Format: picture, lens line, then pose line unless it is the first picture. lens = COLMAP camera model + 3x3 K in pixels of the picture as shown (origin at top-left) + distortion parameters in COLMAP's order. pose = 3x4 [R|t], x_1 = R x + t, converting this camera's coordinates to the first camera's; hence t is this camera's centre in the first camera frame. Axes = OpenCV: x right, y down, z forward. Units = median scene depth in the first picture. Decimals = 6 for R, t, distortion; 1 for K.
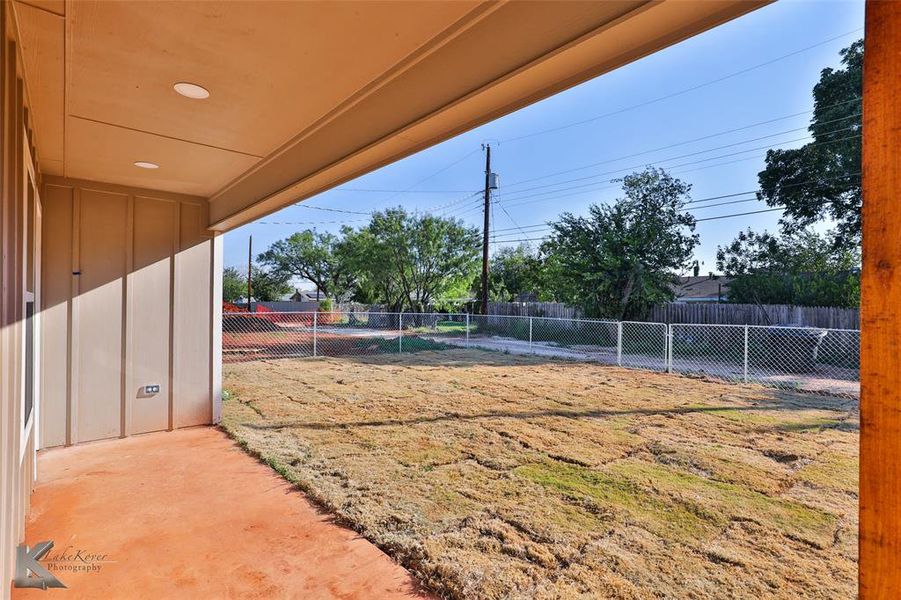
lens RADIAL K [[439.6, 0, 447.7], [0, 439.6, 303.8], [0, 0, 1]] dist [-0.003564, 0.000094]
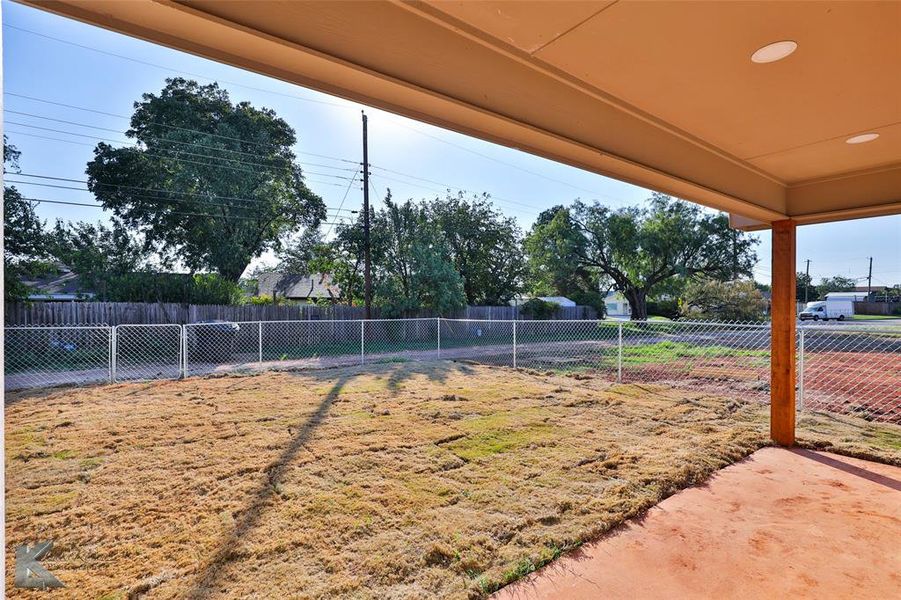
lens RADIAL K [[439.6, 0, 447.7], [0, 439.6, 303.8], [0, 0, 1]] dist [-0.003564, 0.000094]
pose [[0.085801, -0.004906, 0.996300, -0.668485], [0.001363, 0.999988, 0.004806, -0.002376], [-0.996311, 0.000946, 0.085806, 0.696171]]
